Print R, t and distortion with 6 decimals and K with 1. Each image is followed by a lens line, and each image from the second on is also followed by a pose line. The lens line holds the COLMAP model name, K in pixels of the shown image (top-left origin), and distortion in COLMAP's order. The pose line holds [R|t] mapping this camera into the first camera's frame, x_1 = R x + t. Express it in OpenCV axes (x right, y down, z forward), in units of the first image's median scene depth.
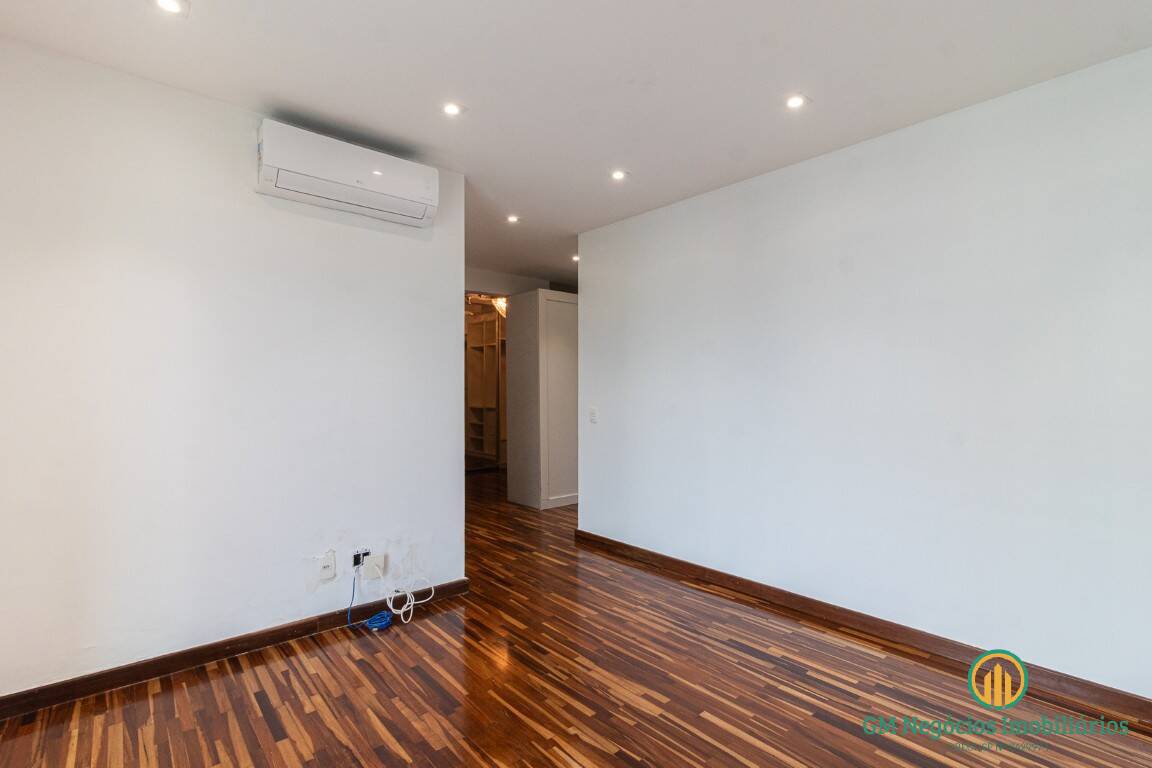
lens RADIAL K [[531.5, 0, 571.6], [0, 531.5, 378.4], [0, 0, 1]] dist [0.001586, -0.000017]
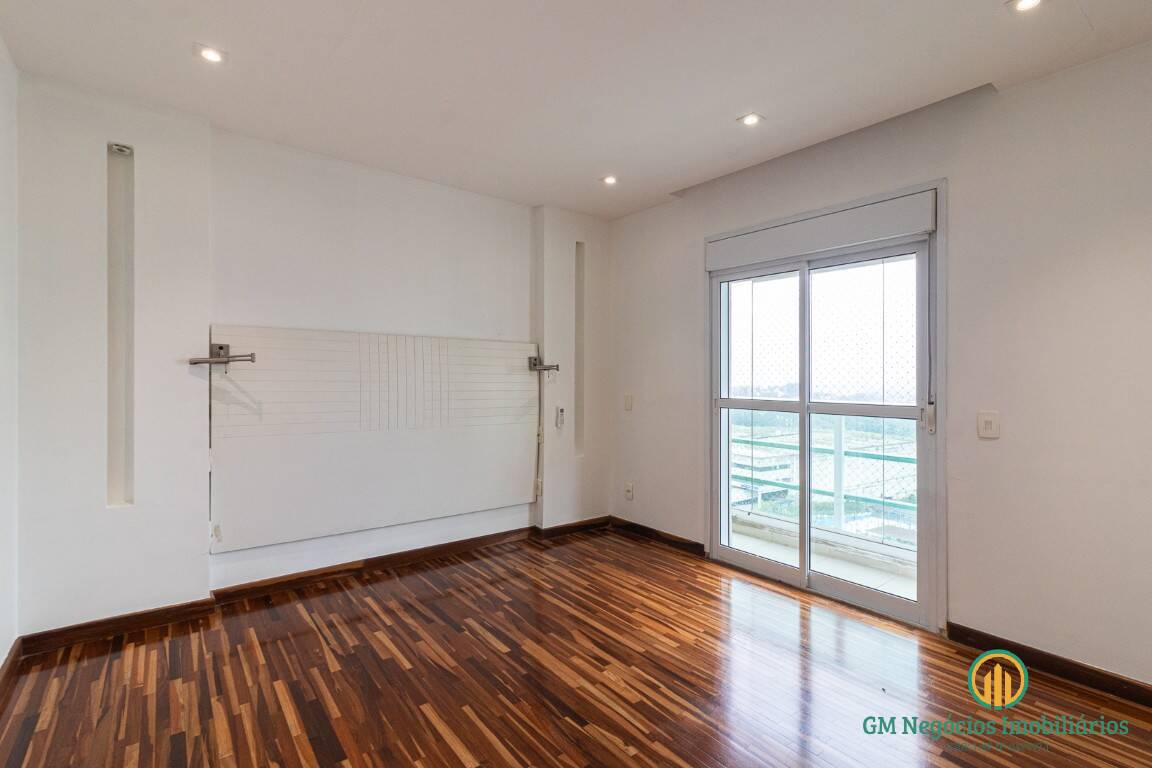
lens RADIAL K [[531.5, 0, 571.6], [0, 531.5, 378.4], [0, 0, 1]] dist [0.001586, -0.000017]
pose [[-0.999333, -0.016217, 0.032712, 0.088732], [-0.016361, 0.999858, -0.004129, 0.031042], [-0.032641, -0.004661, -0.999456, 2.005236]]
